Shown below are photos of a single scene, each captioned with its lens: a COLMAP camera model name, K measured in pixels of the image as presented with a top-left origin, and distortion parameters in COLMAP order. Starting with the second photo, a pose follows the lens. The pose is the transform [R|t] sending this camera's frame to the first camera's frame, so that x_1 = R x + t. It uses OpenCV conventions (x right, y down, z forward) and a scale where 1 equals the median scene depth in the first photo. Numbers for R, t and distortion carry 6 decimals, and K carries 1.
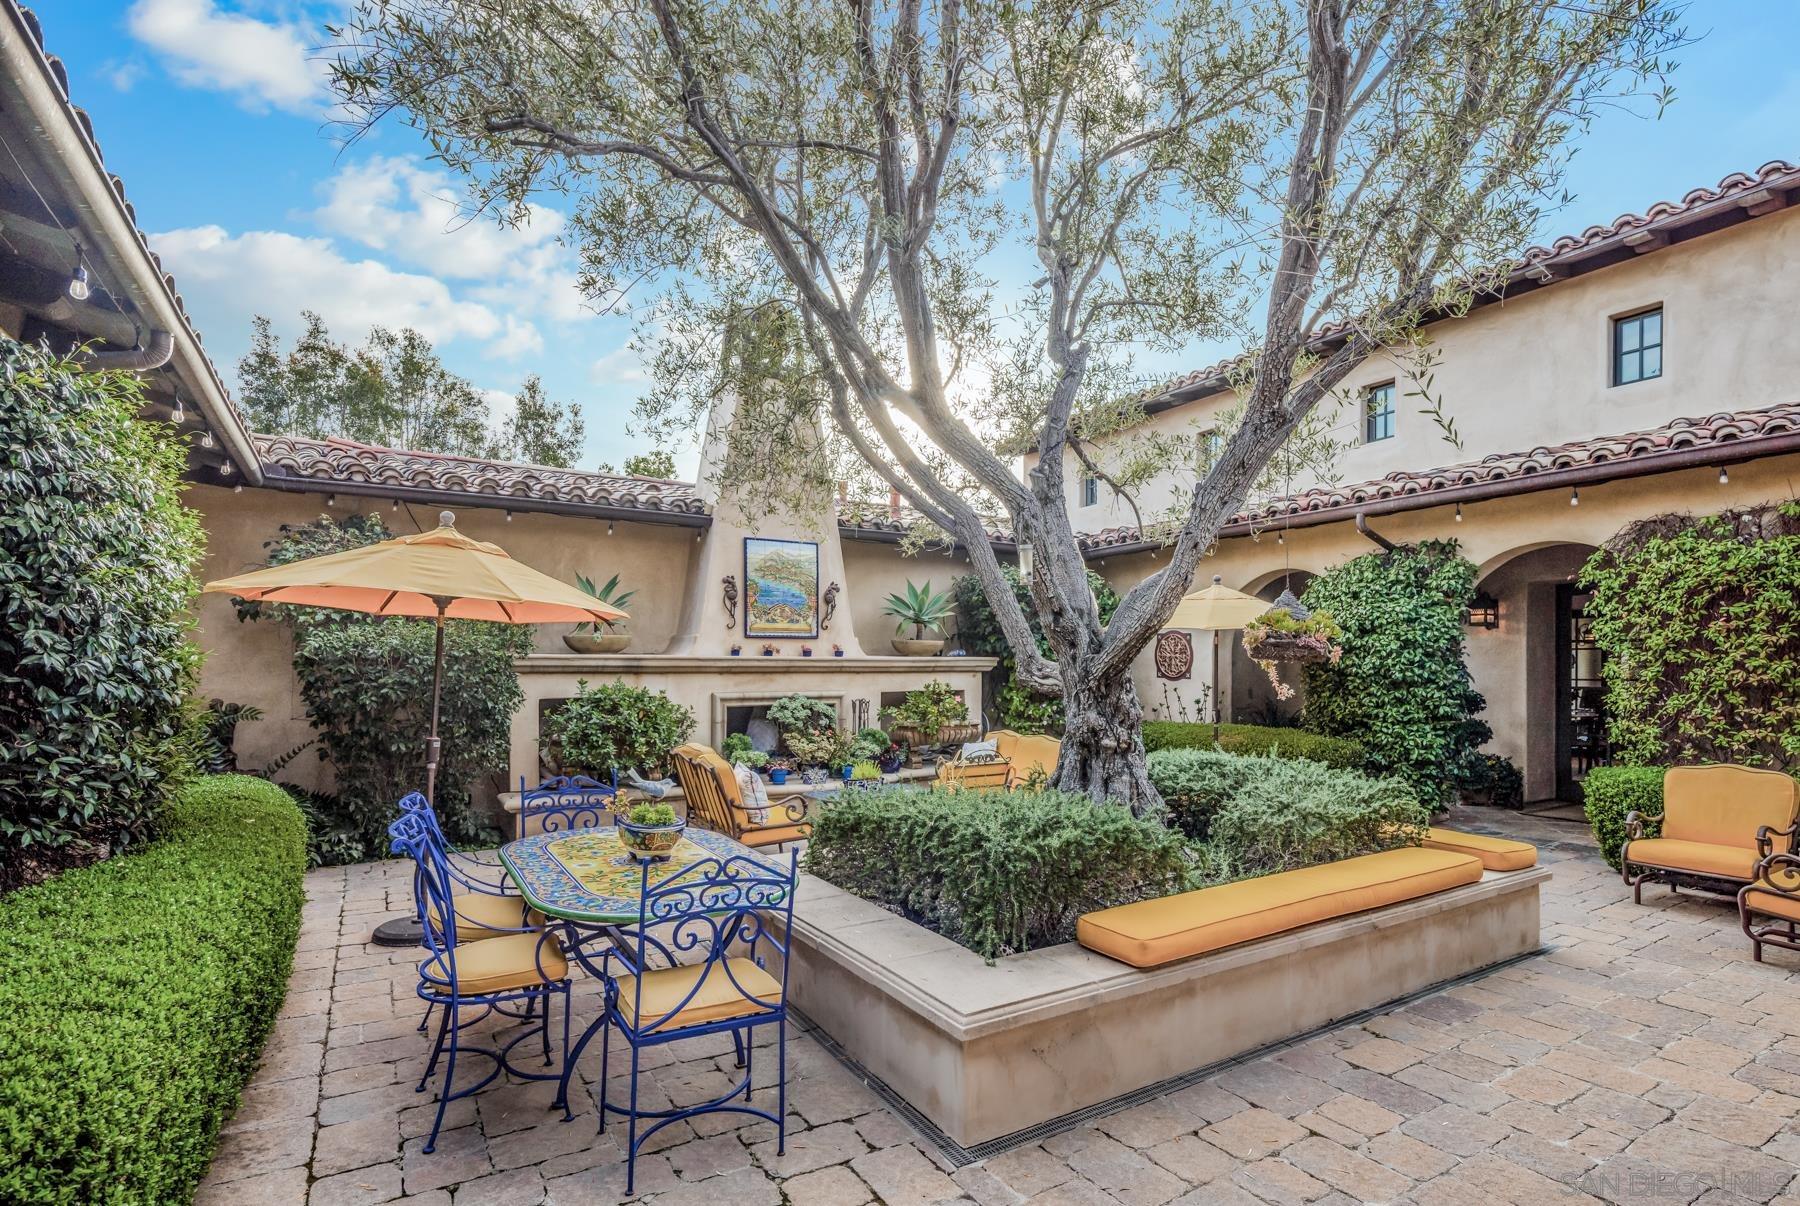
lens RADIAL K [[864.1, 0, 902.3], [0, 864.1, 669.6], [0, 0, 1]] dist [-0.000666, -0.000368]
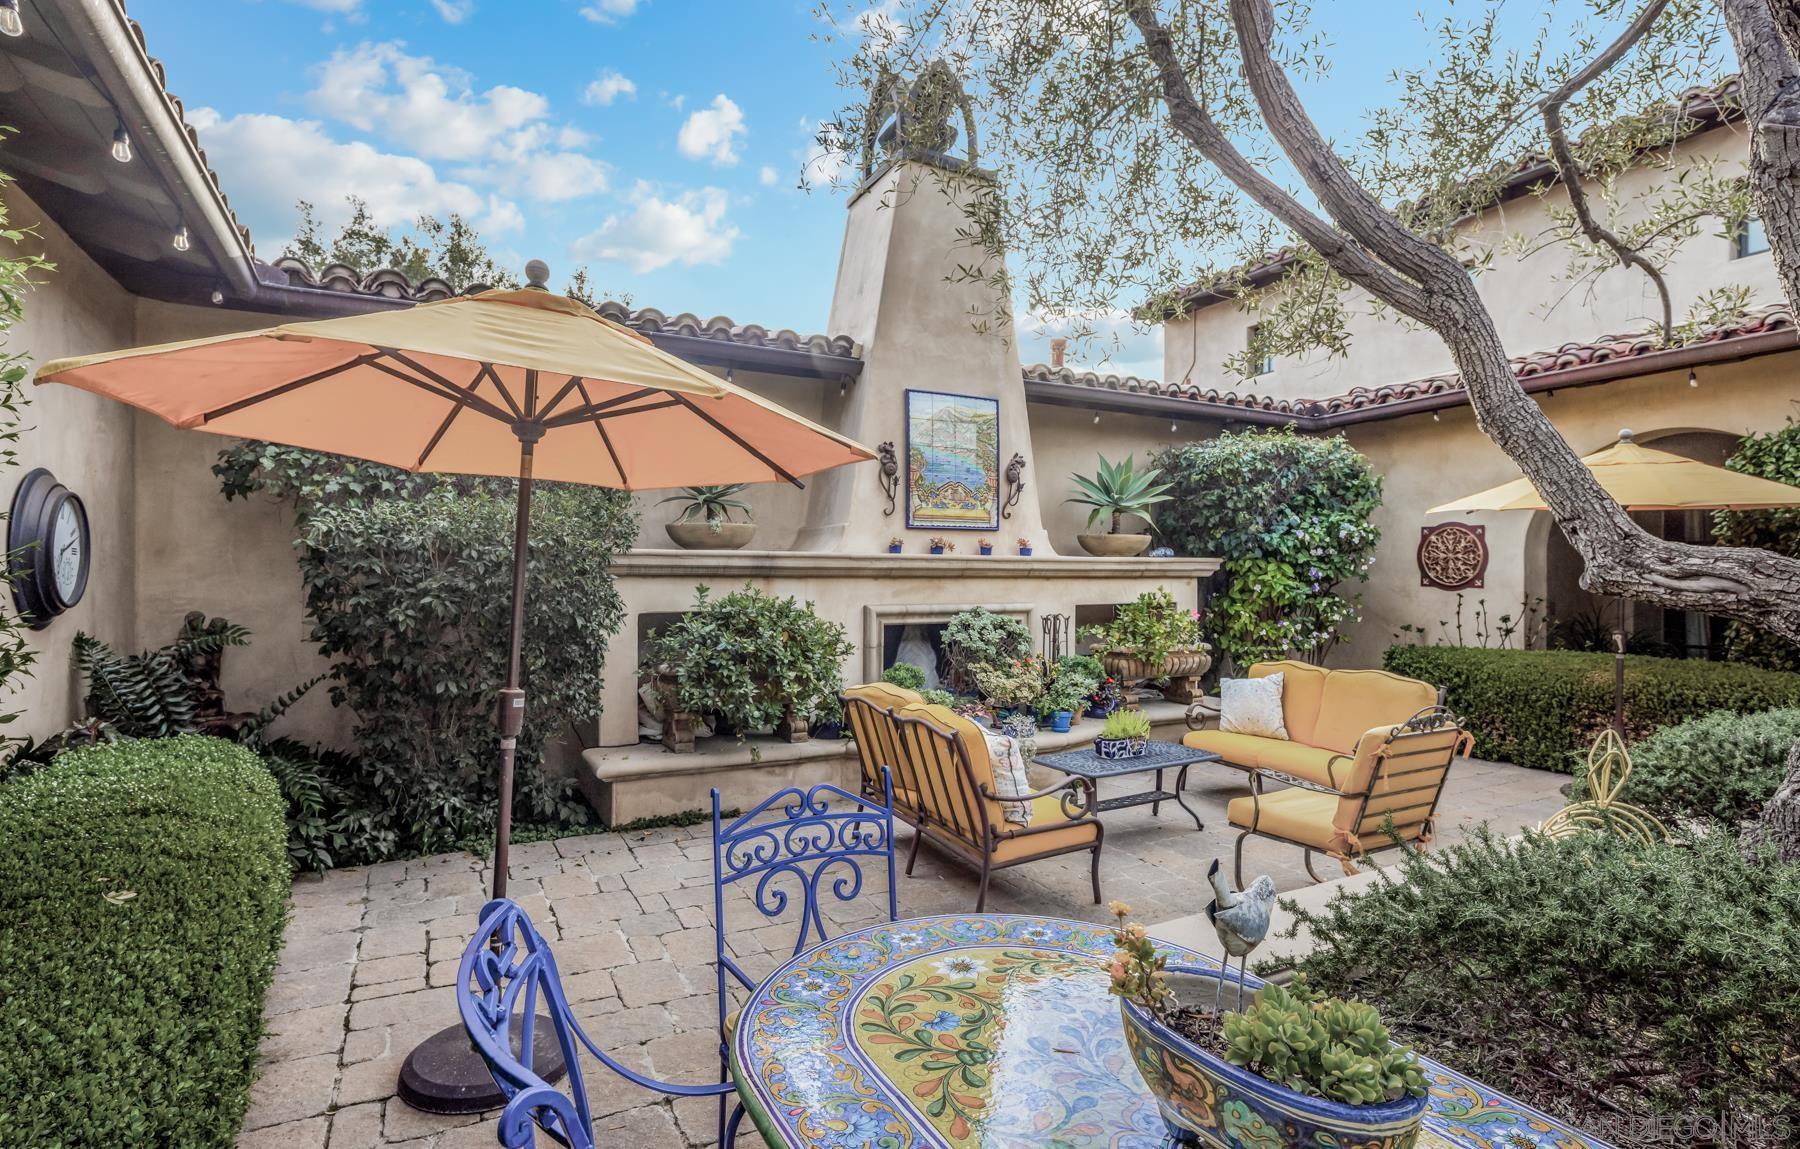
lens RADIAL K [[966.7, 0, 900.0], [0, 966.7, 574.5], [0, 0, 1]] dist [0.001051, 0.000726]
pose [[0.996177, -0.000040, -0.087354, -0.126001], [-0.000410, 0.999987, -0.005138, 0.005899], [0.087353, 0.005154, 0.996164, 0.213173]]
